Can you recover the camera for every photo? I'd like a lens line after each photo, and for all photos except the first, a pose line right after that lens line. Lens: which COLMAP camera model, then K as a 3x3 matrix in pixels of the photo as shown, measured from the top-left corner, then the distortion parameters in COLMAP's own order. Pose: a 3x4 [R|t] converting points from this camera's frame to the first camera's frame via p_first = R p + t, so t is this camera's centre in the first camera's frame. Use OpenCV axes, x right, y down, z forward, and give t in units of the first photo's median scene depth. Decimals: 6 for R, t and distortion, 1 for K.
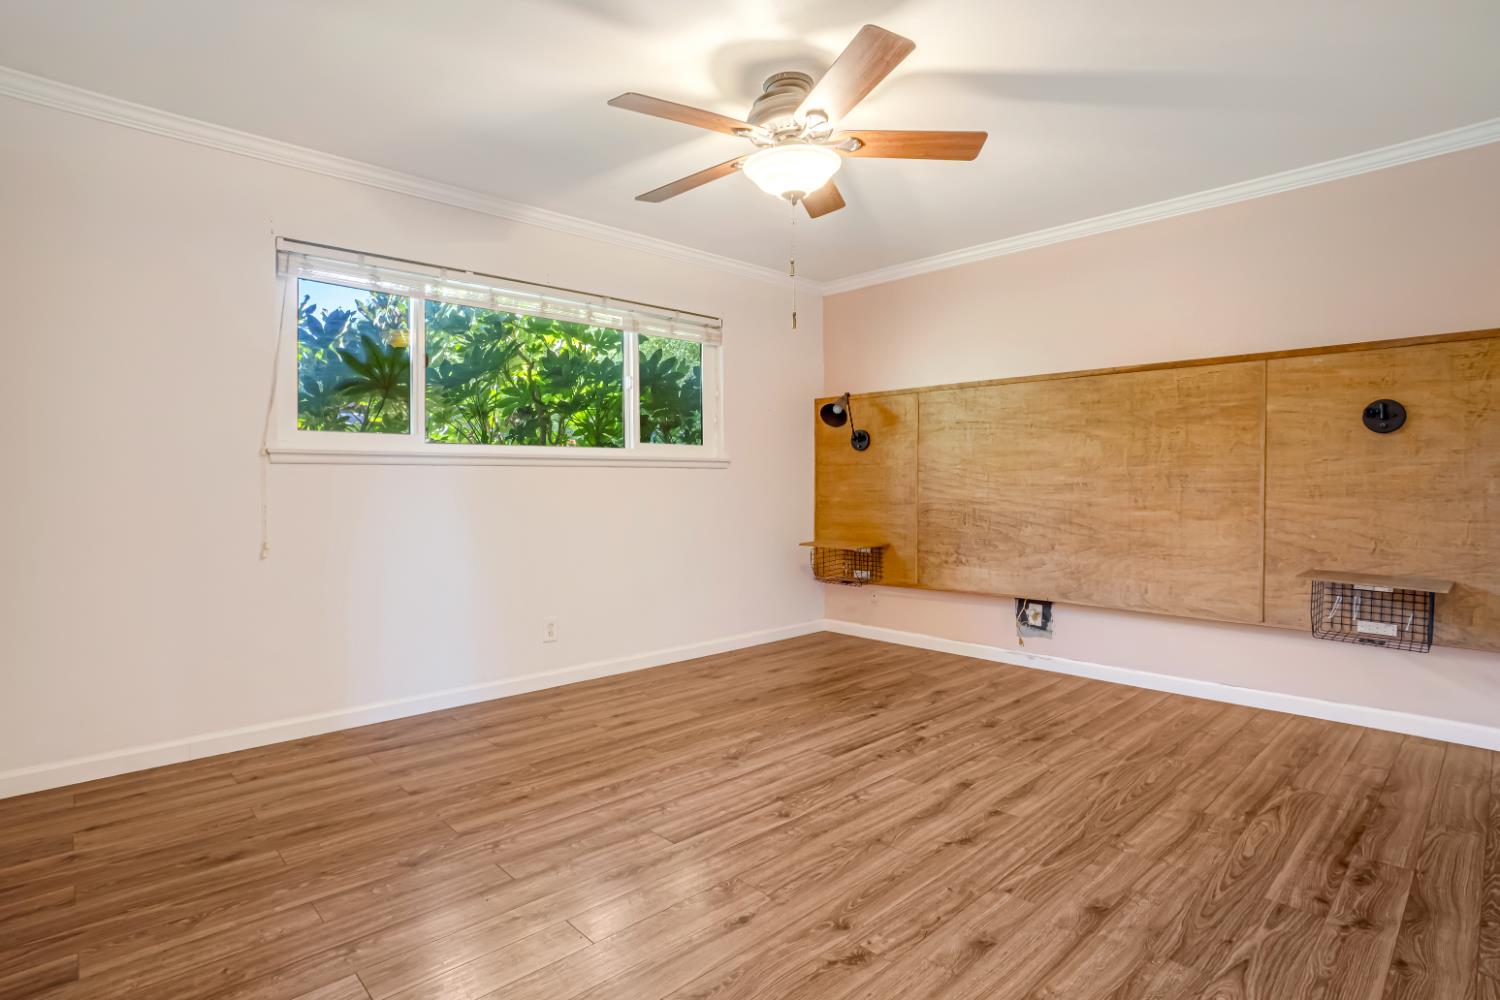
lens RADIAL K [[737.4, 0, 756.9], [0, 737.4, 471.8], [0, 0, 1]] dist [-0.062969, 0.028274]
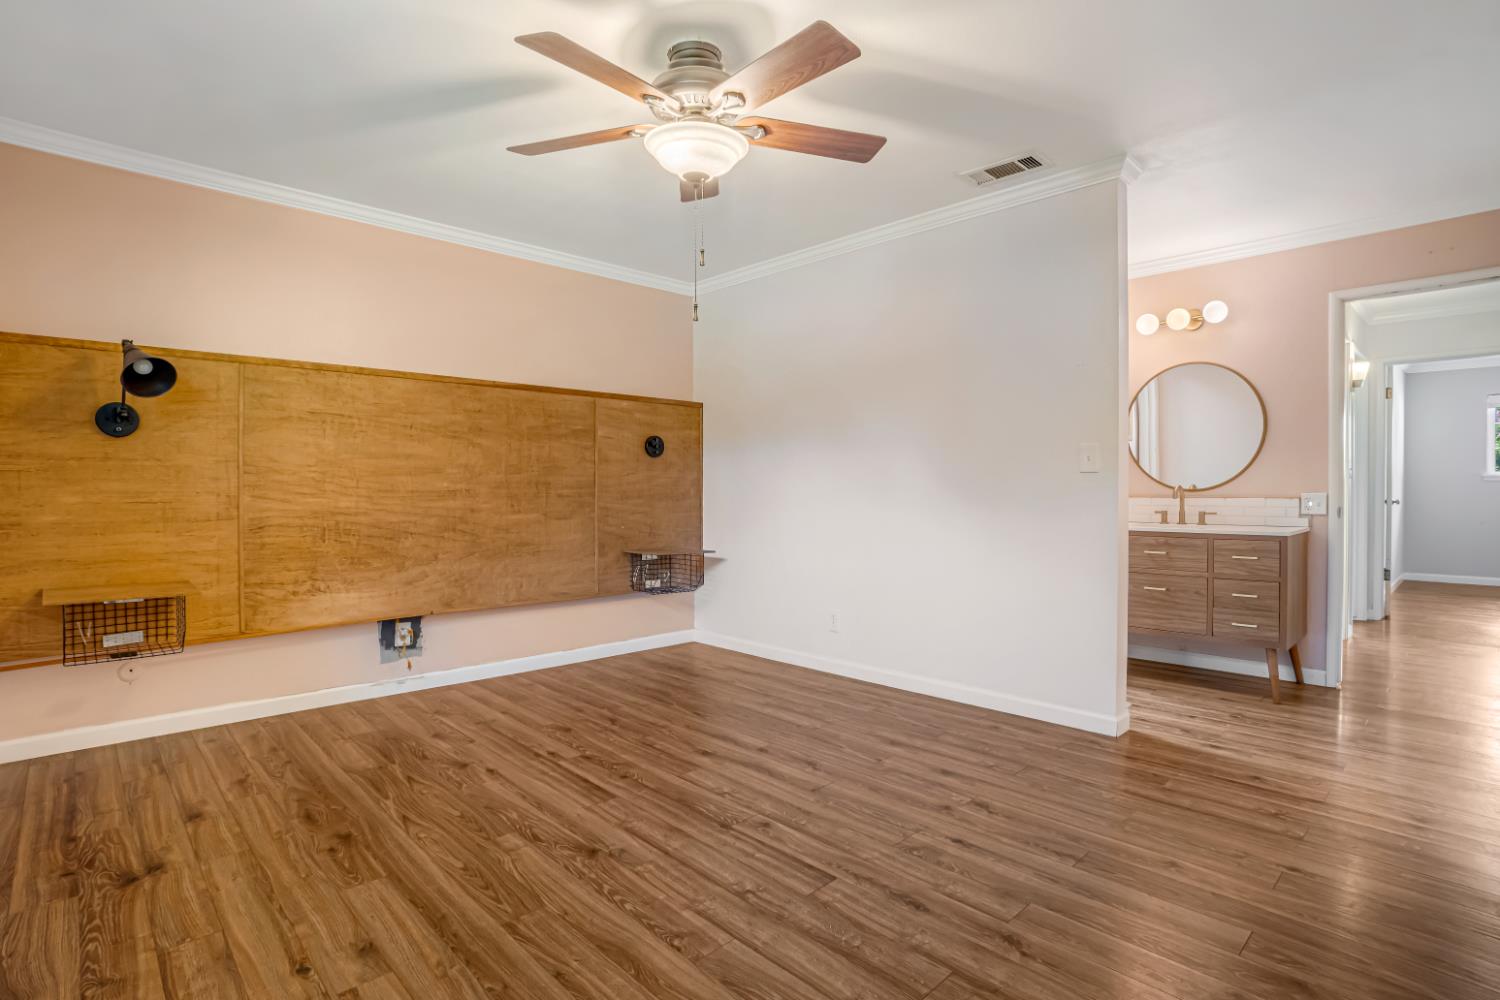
lens RADIAL K [[737.4, 0, 756.9], [0, 737.4, 471.8], [0, 0, 1]] dist [-0.062969, 0.028274]
pose [[0.014138, 0.024870, 0.999591, -0.586096], [-0.011209, 0.999632, -0.024712, 0.011862], [-0.999837, -0.010855, 0.014411, 0.613561]]
